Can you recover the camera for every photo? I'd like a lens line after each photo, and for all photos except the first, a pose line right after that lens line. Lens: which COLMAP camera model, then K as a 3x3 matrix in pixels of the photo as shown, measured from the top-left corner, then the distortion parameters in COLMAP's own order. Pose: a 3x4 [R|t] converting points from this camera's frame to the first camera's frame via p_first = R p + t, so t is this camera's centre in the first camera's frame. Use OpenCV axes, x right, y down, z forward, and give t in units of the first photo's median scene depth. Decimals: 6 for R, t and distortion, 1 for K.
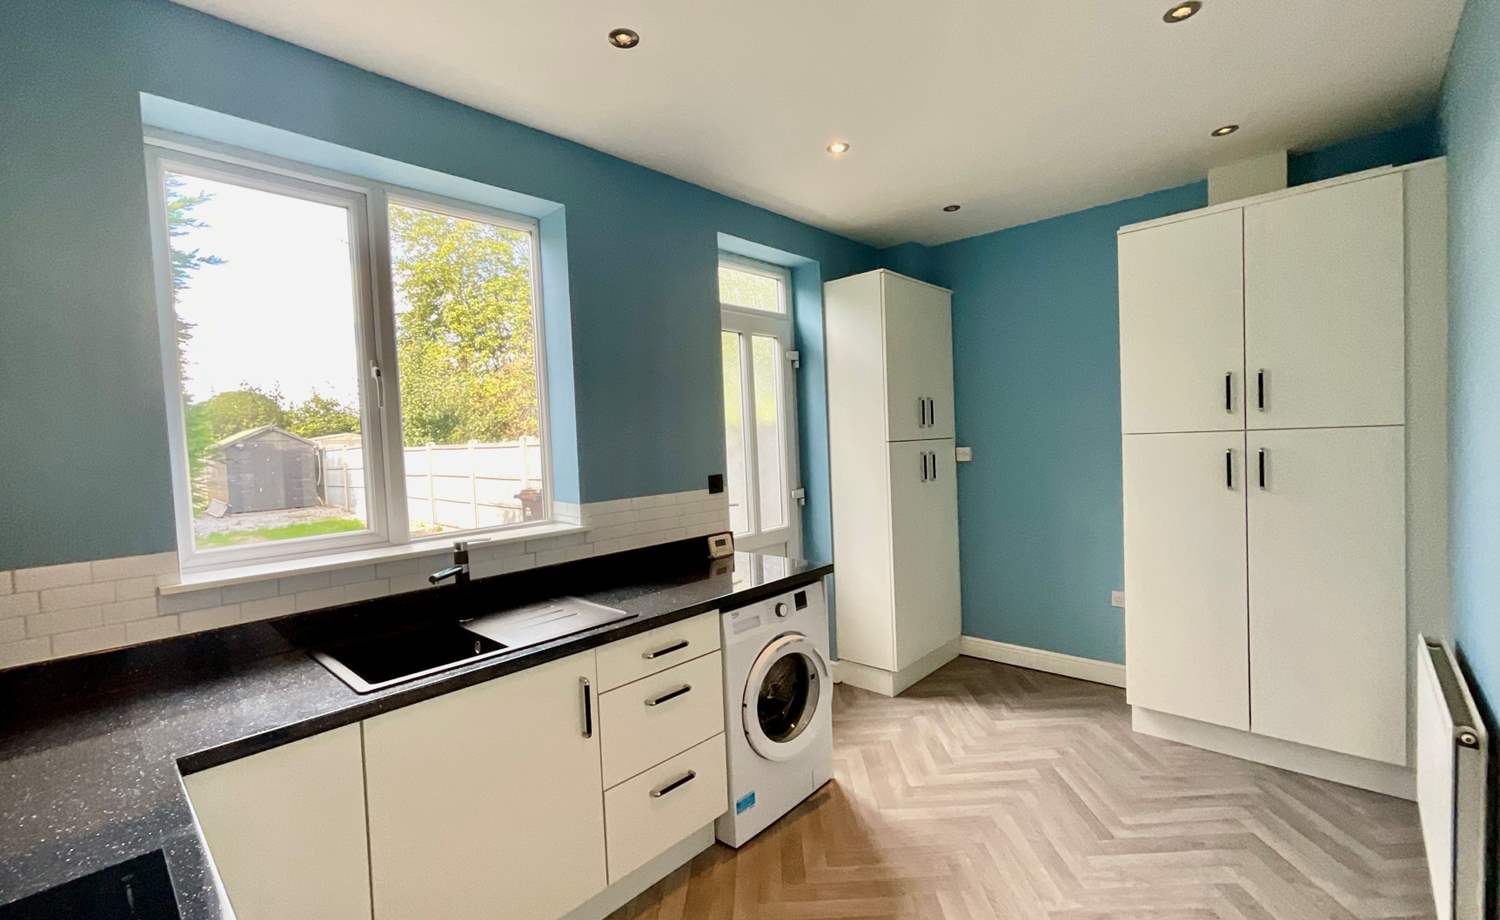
lens RADIAL K [[642.3, 0, 748.5], [0, 642.3, 472.8], [0, 0, 1]] dist [0.000796, 0.000244]
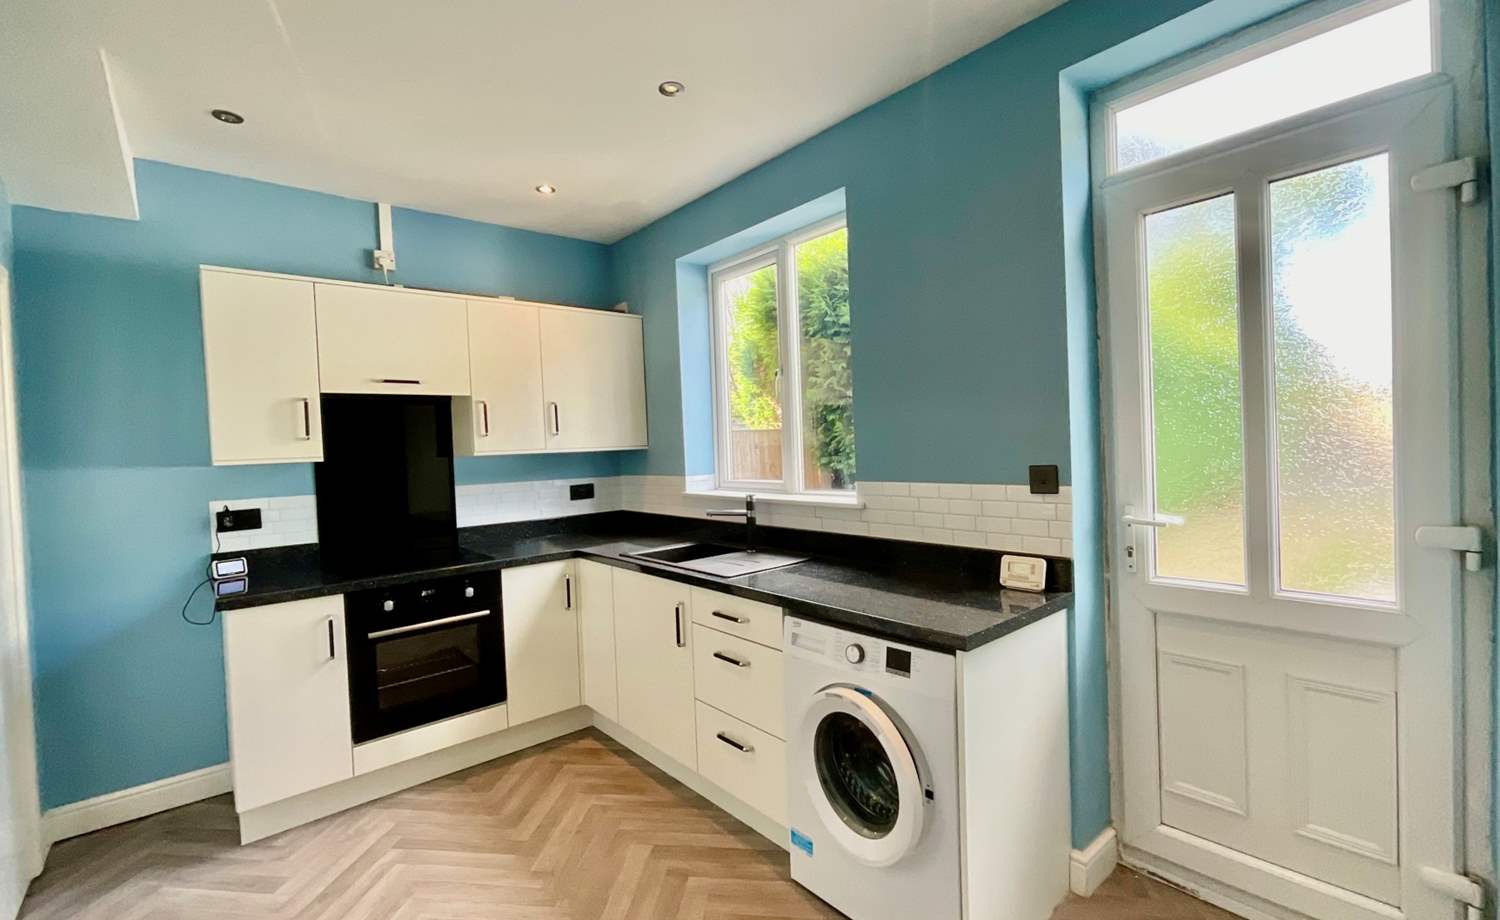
lens RADIAL K [[642.3, 0, 748.5], [0, 642.3, 472.8], [0, 0, 1]] dist [0.000796, 0.000244]
pose [[-0.114235, 0.090660, -0.989308, 0.845757], [-0.010627, 0.995659, 0.092469, -0.062686], [0.993397, 0.021077, -0.112775, 1.054994]]
